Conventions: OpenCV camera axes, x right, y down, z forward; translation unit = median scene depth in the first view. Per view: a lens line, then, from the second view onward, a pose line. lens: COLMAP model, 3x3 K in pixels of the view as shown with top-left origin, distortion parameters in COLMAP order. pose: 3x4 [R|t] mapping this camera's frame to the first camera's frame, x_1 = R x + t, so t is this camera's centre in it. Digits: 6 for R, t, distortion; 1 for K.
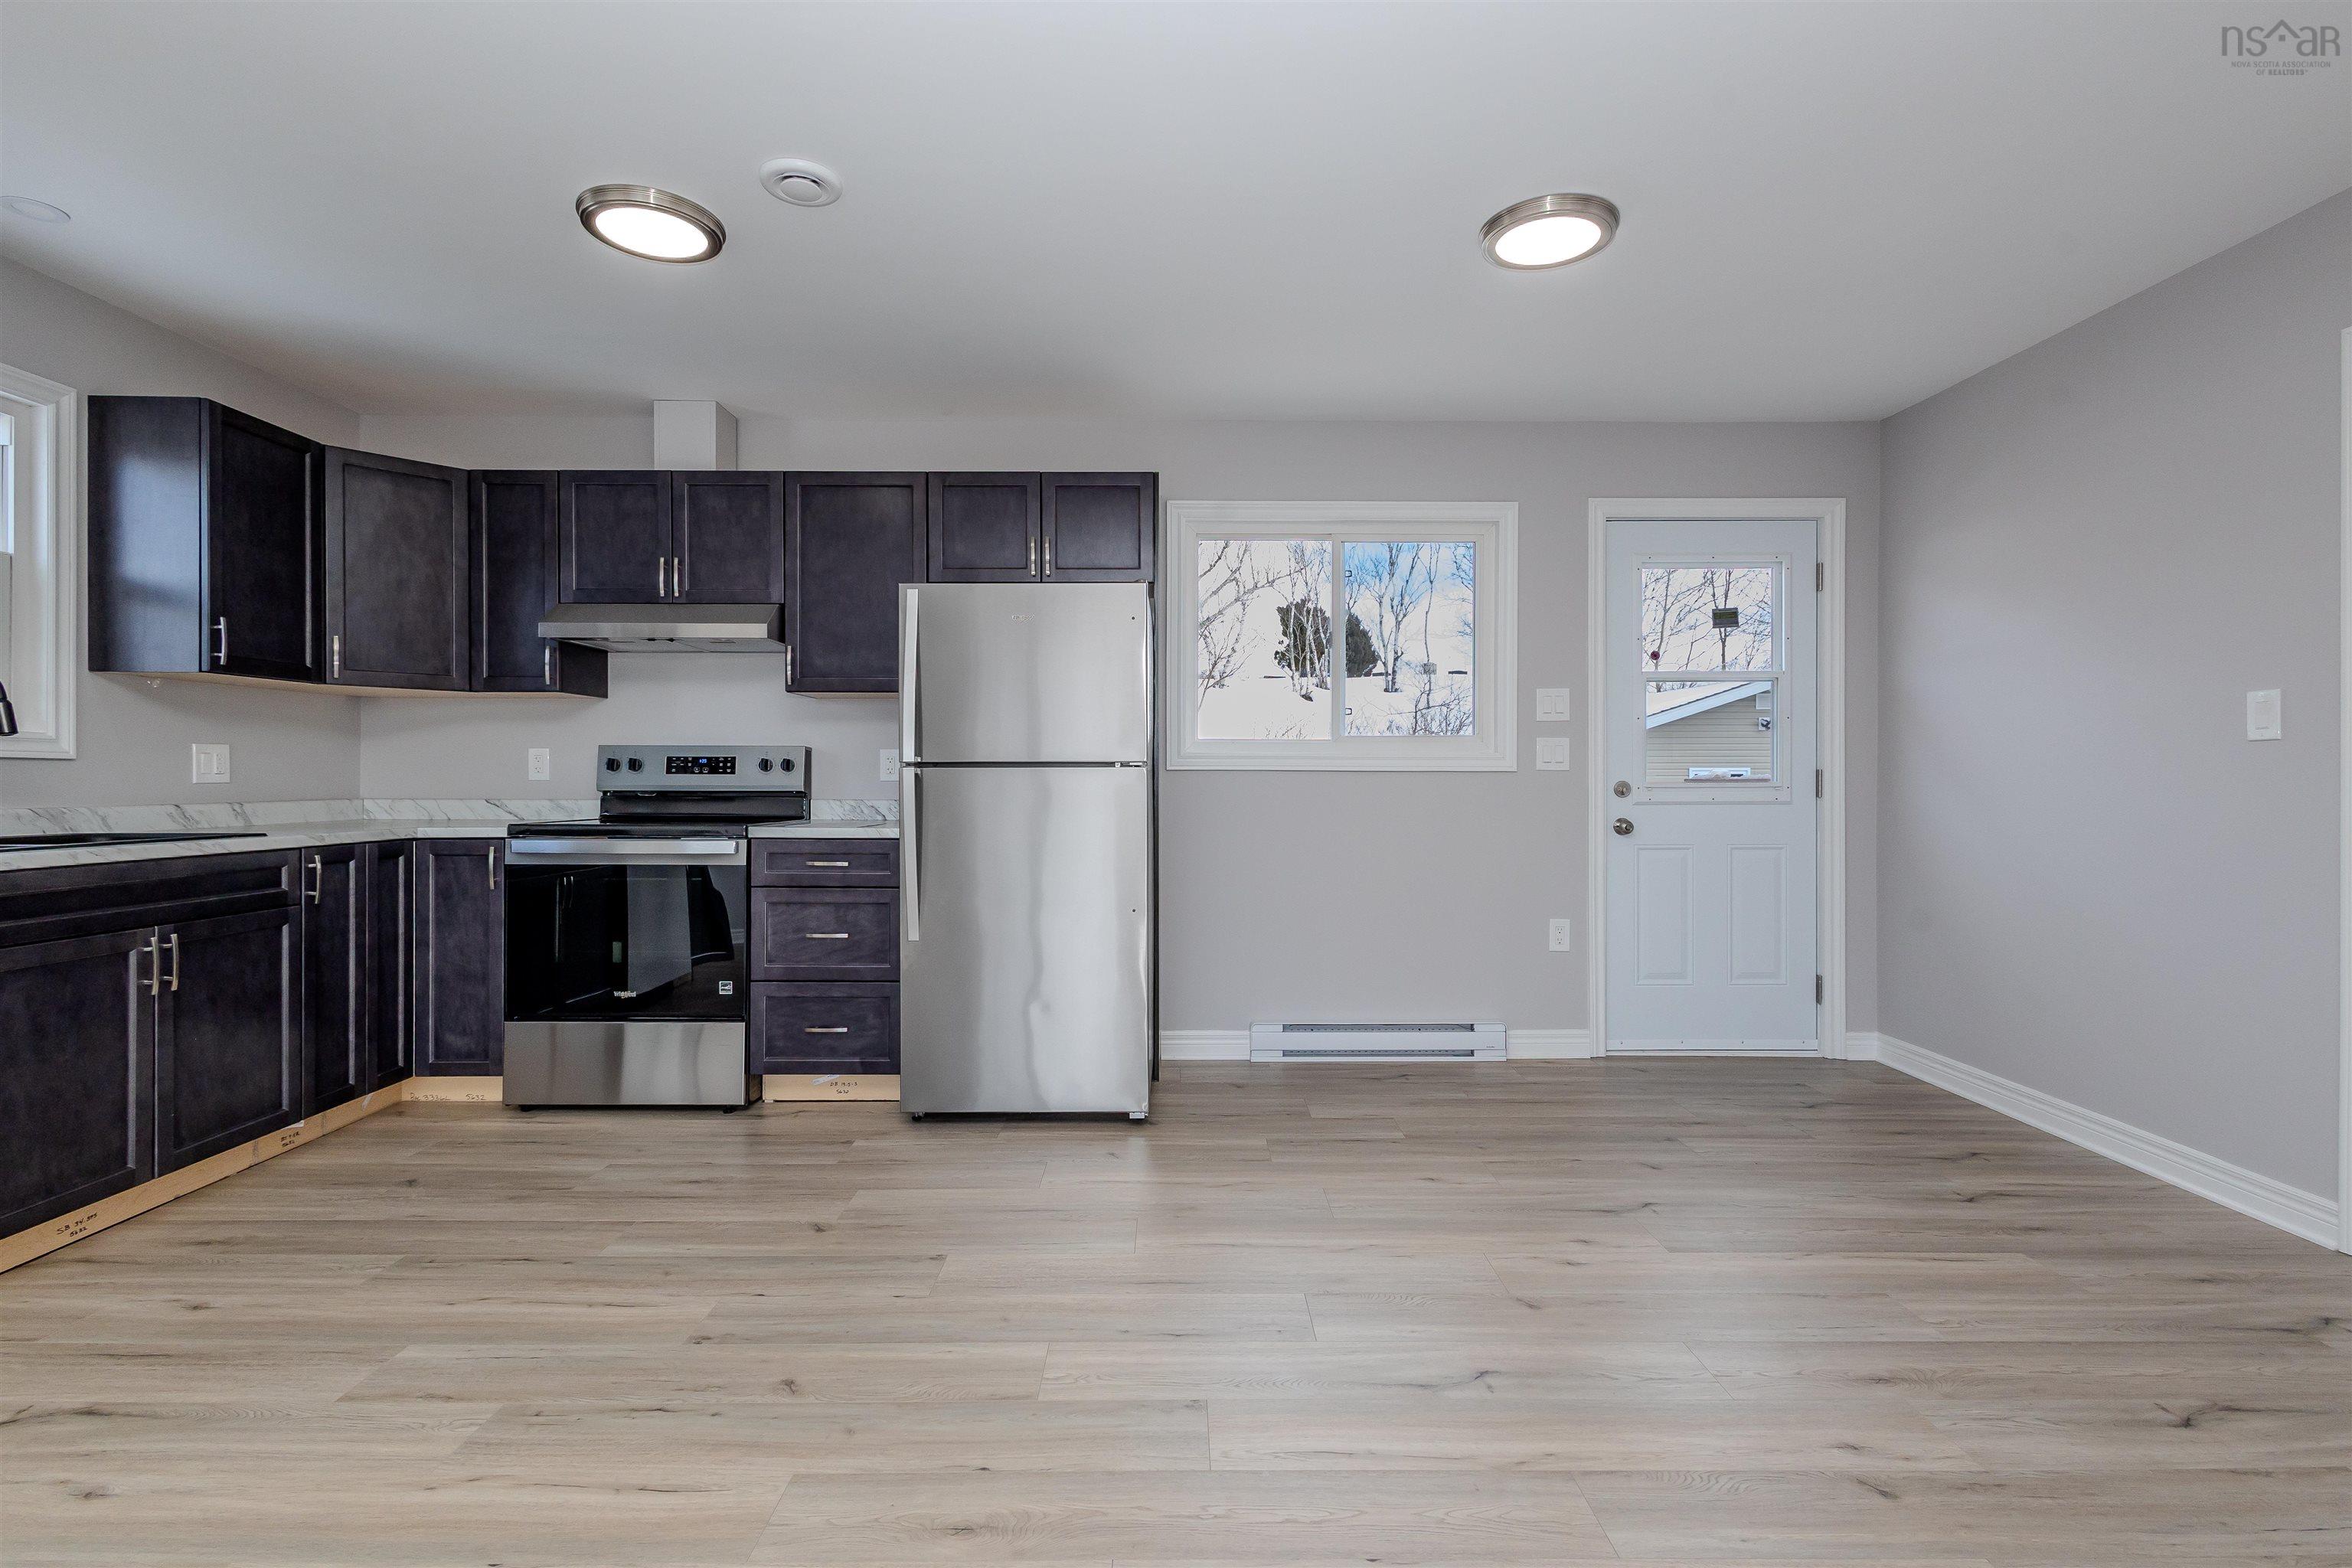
lens RADIAL K [[1350.6, 0, 1178.8], [0, 1350.6, 753.7], [0, 0, 1]] dist [0.025997, -0.015262]
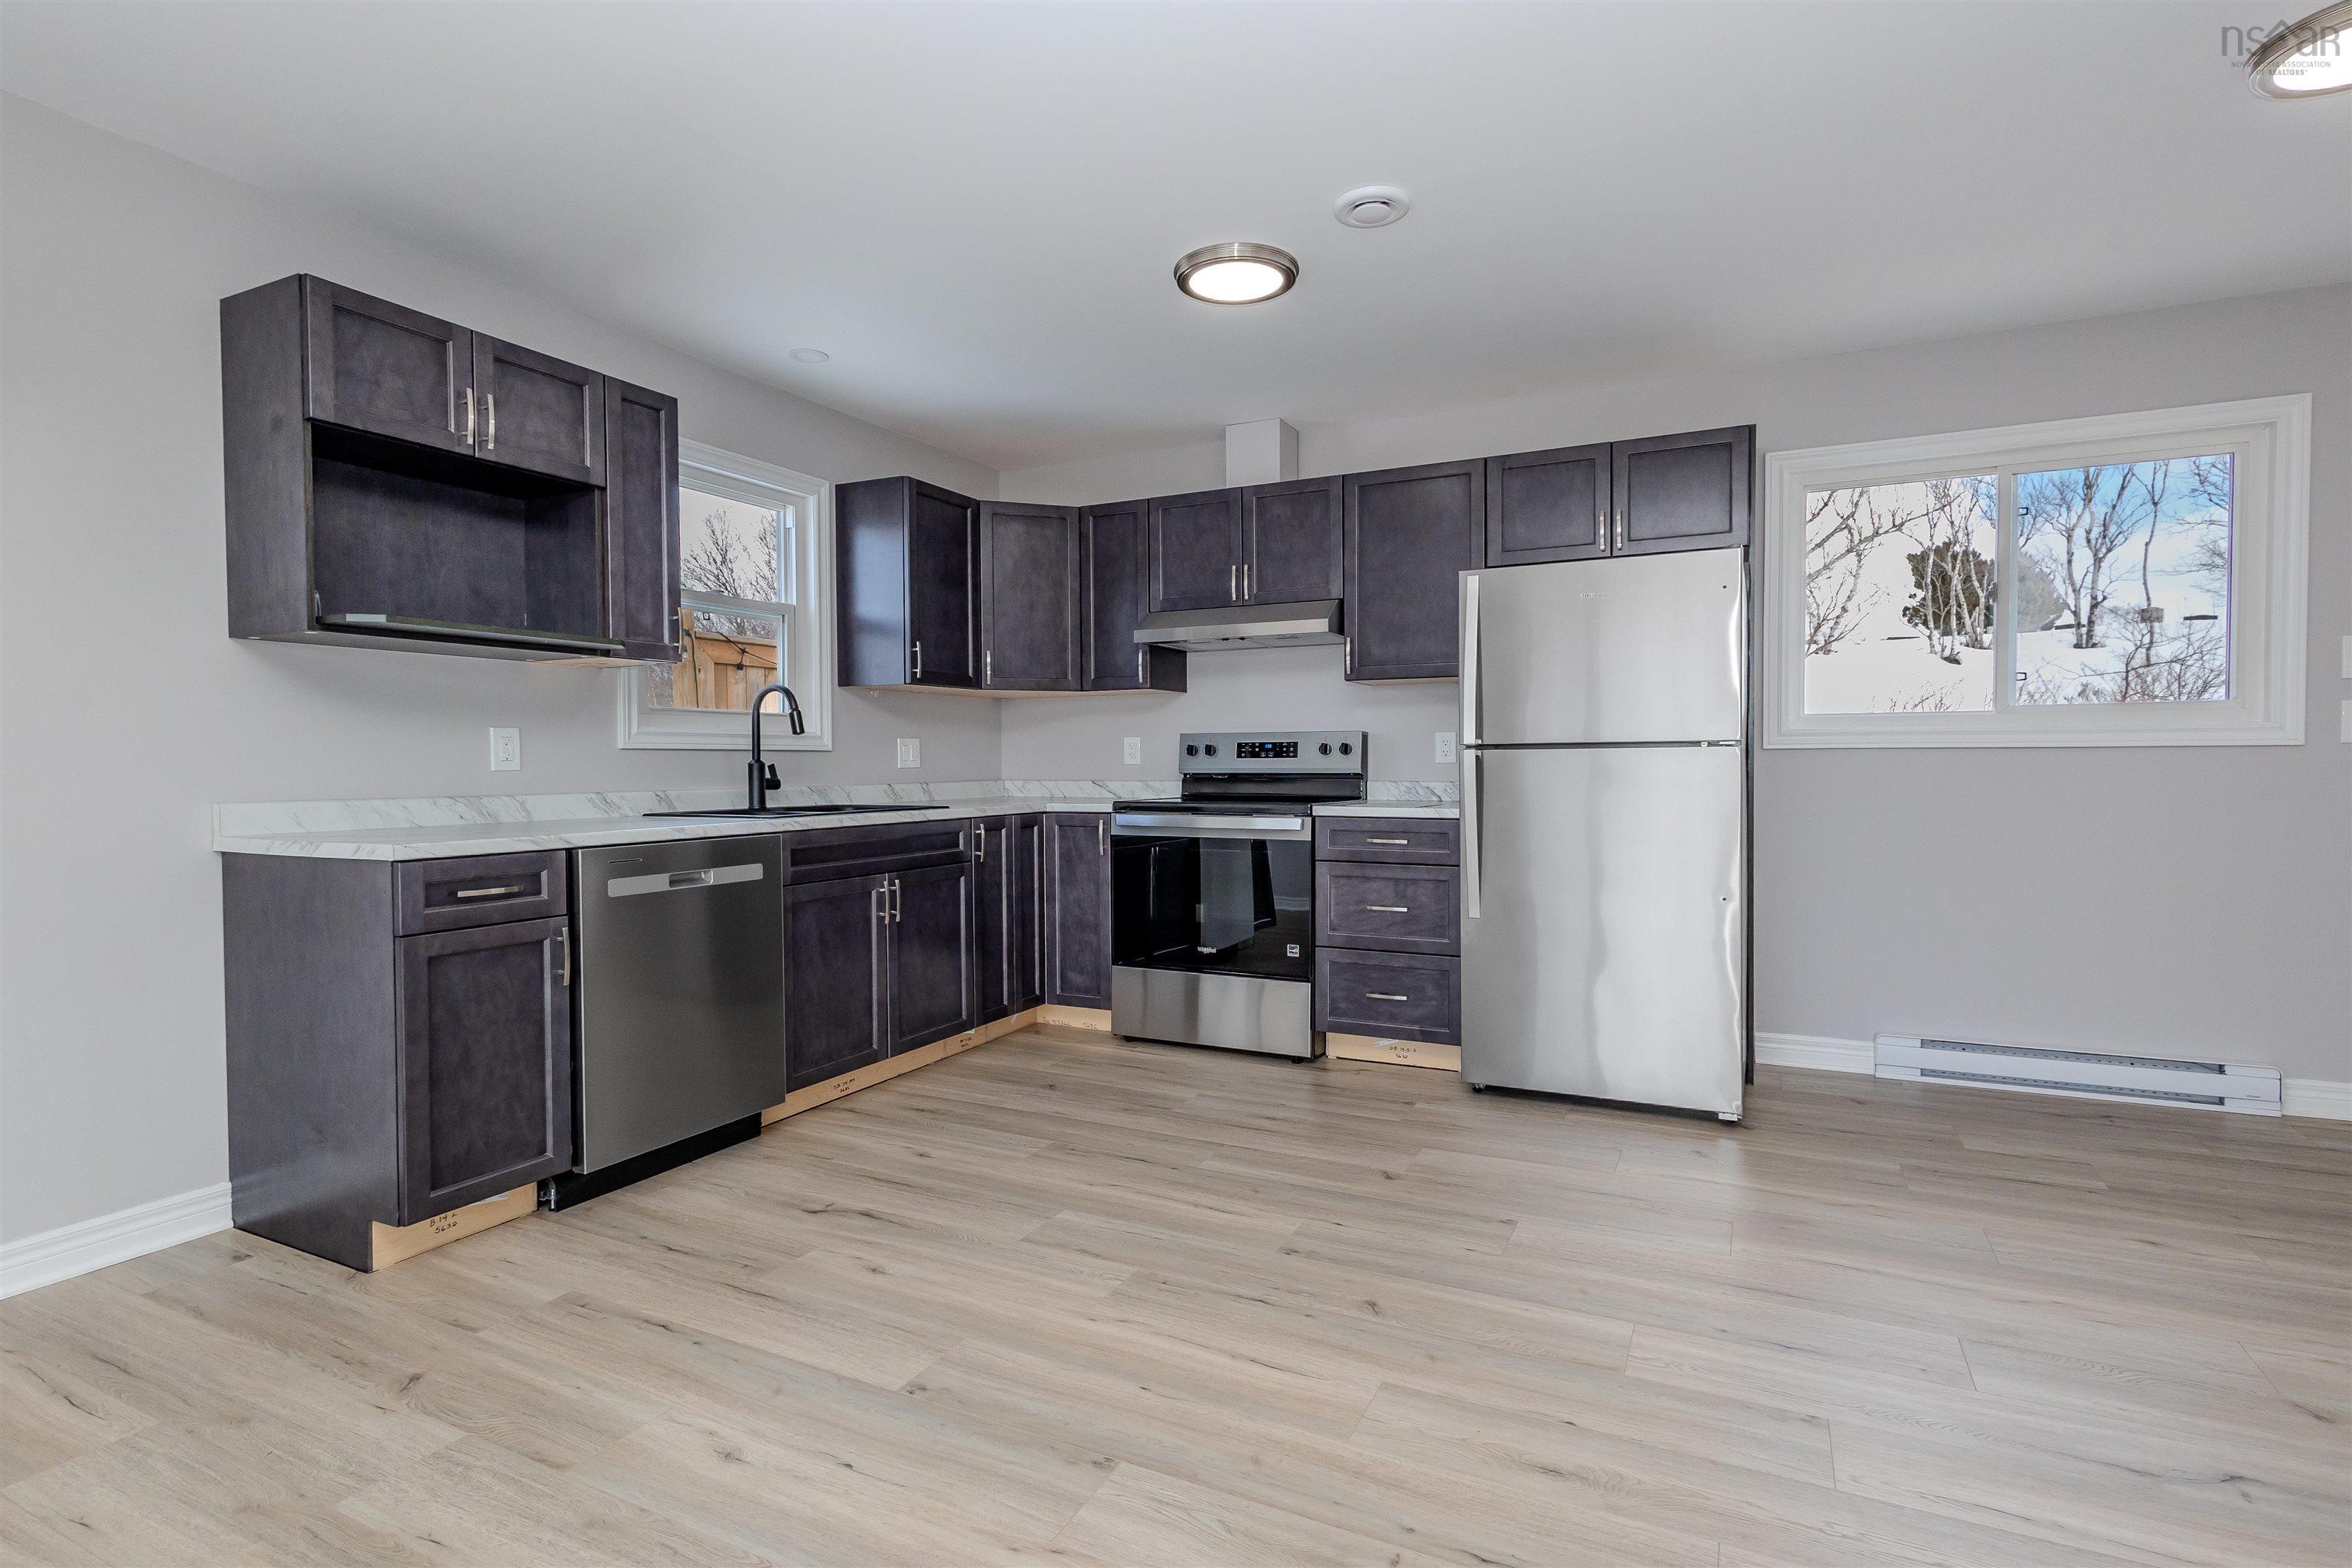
lens RADIAL K [[1285.1, 0, 964.4], [0, 1285.1, 780.6], [0, 0, 1]] dist [0.014167, -0.003203]
pose [[0.848956, 0.000721, -0.528463, -0.007309], [0.016651, 0.999466, 0.028113, -0.000219], [0.528201, -0.032666, 0.848491, -0.034014]]
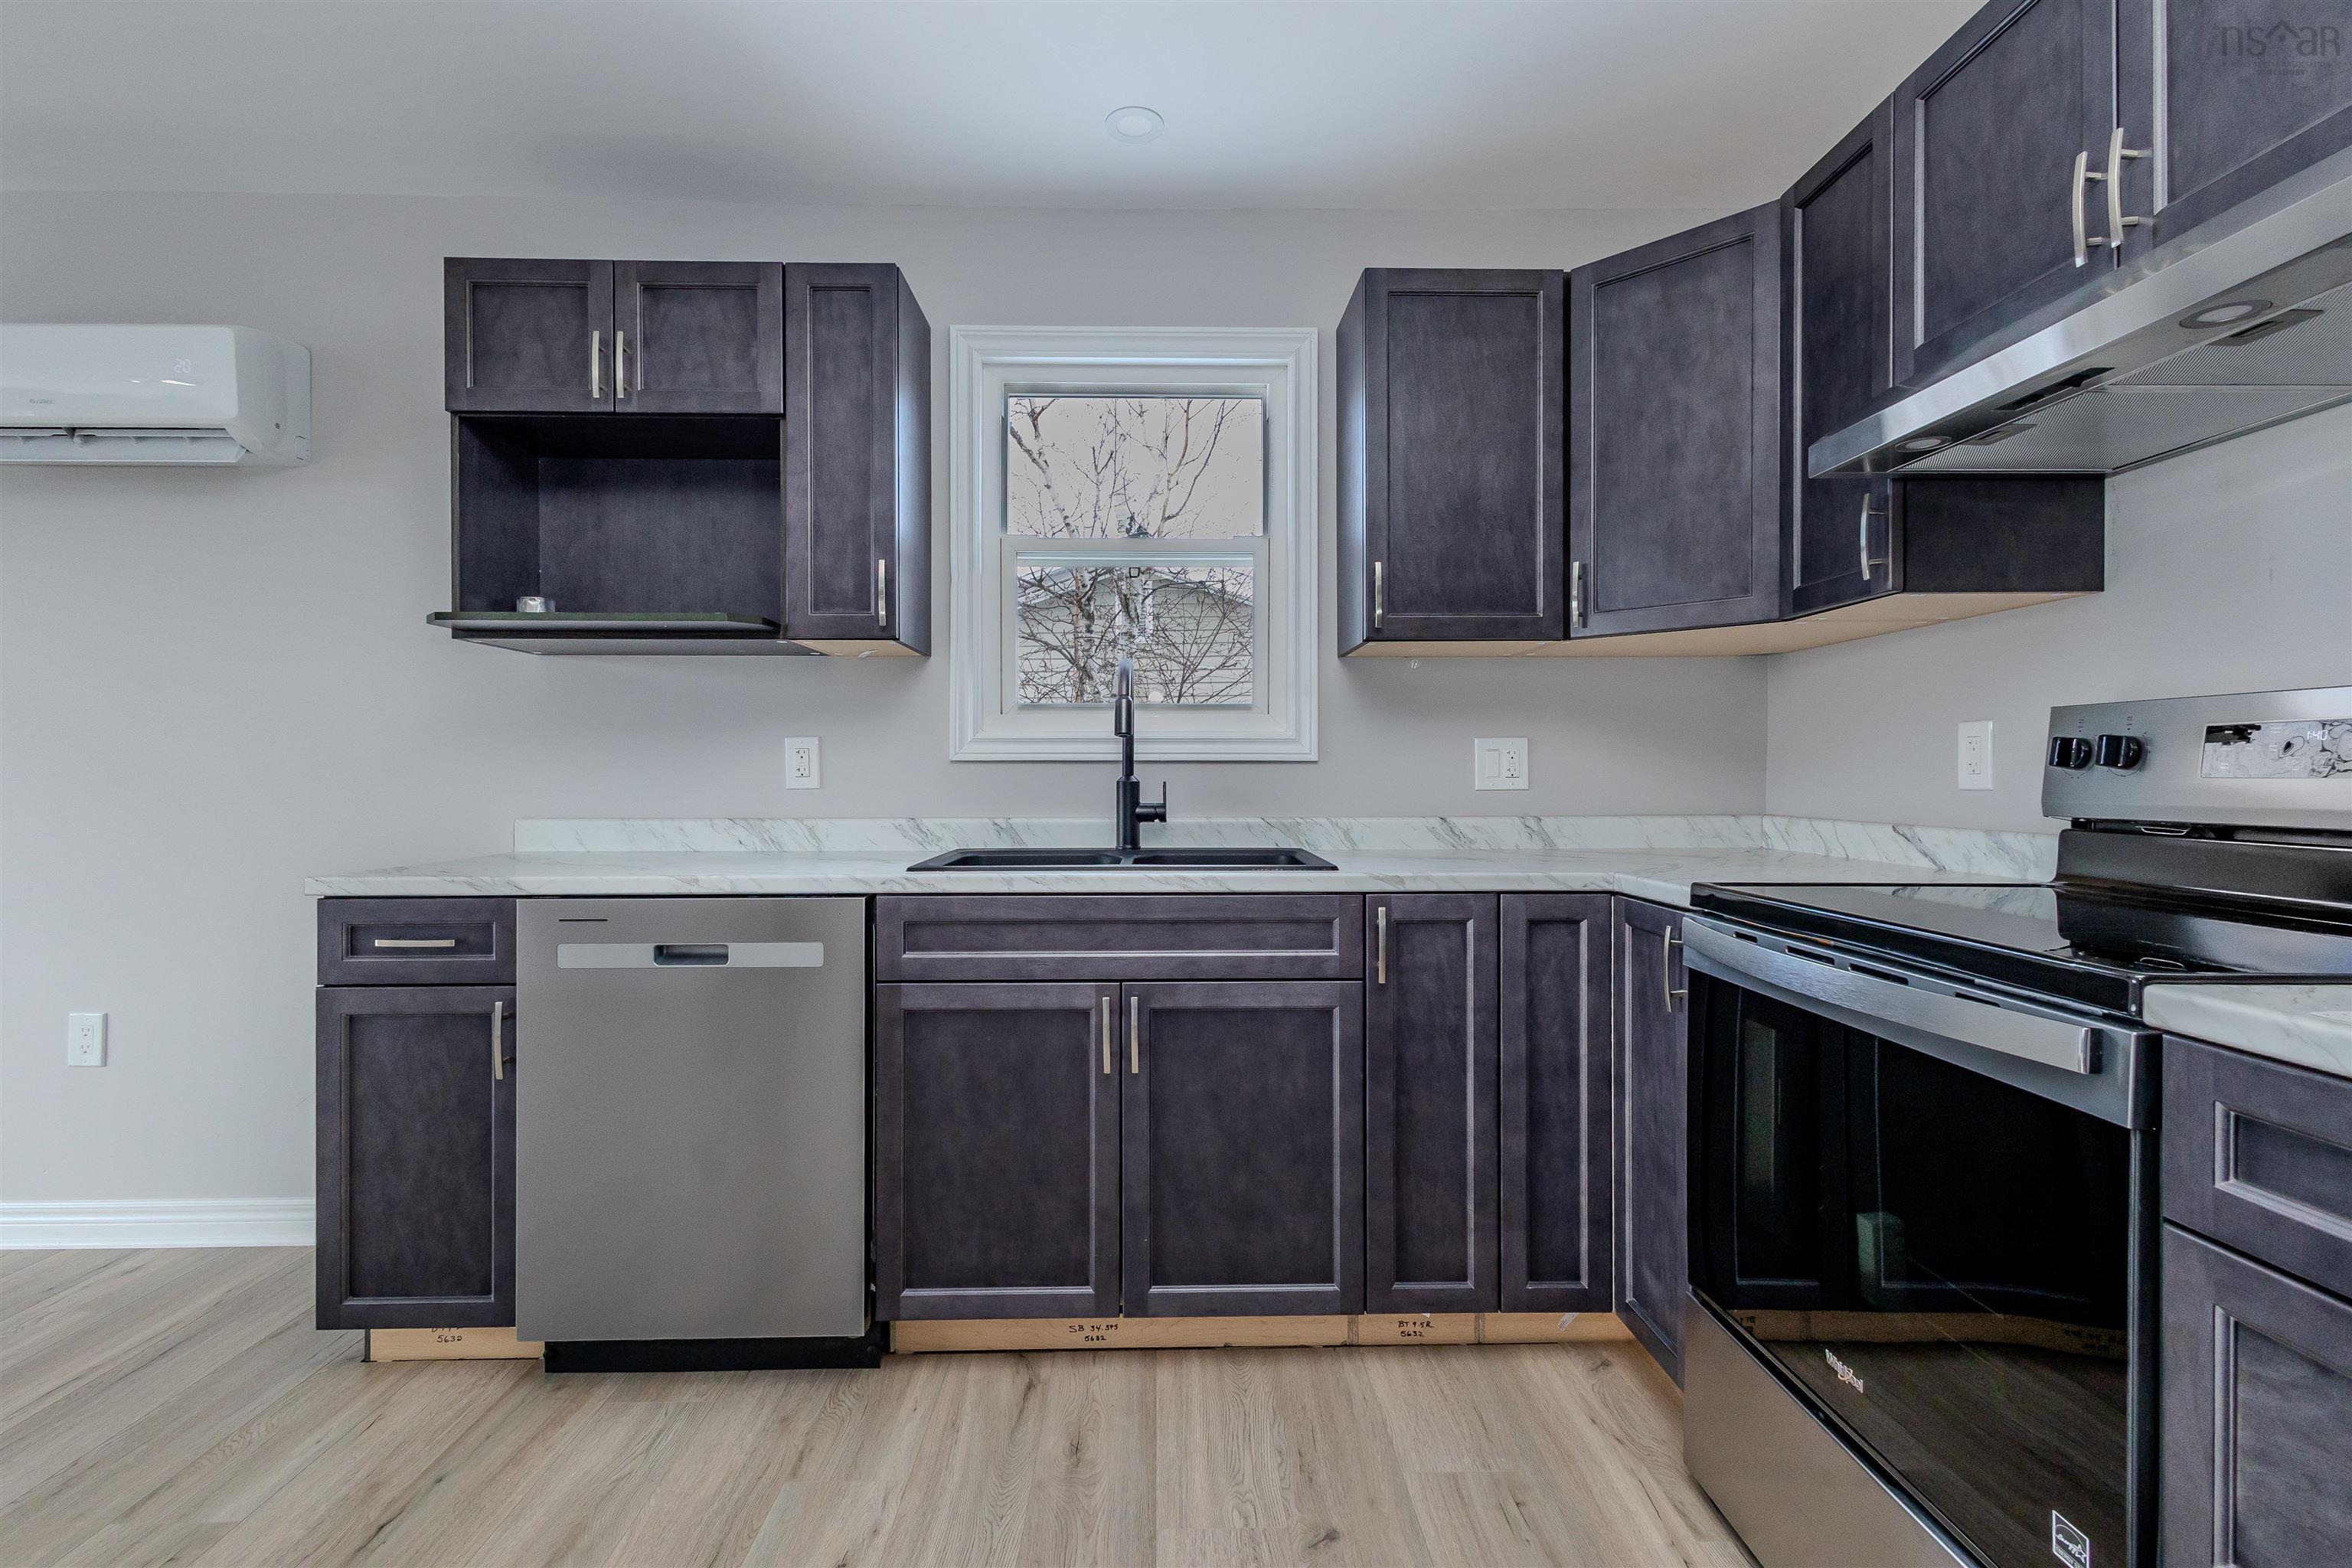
lens RADIAL K [[1086.6, 0, 1177.1], [0, 1086.6, 776.6], [0, 0, 1]] dist [0.002925, -0.000005]
pose [[0.049506, -0.002040, -0.998772, -0.135521], [0.020028, 0.999799, -0.001049, 0.013132], [0.998573, -0.019952, 0.049537, 0.915070]]
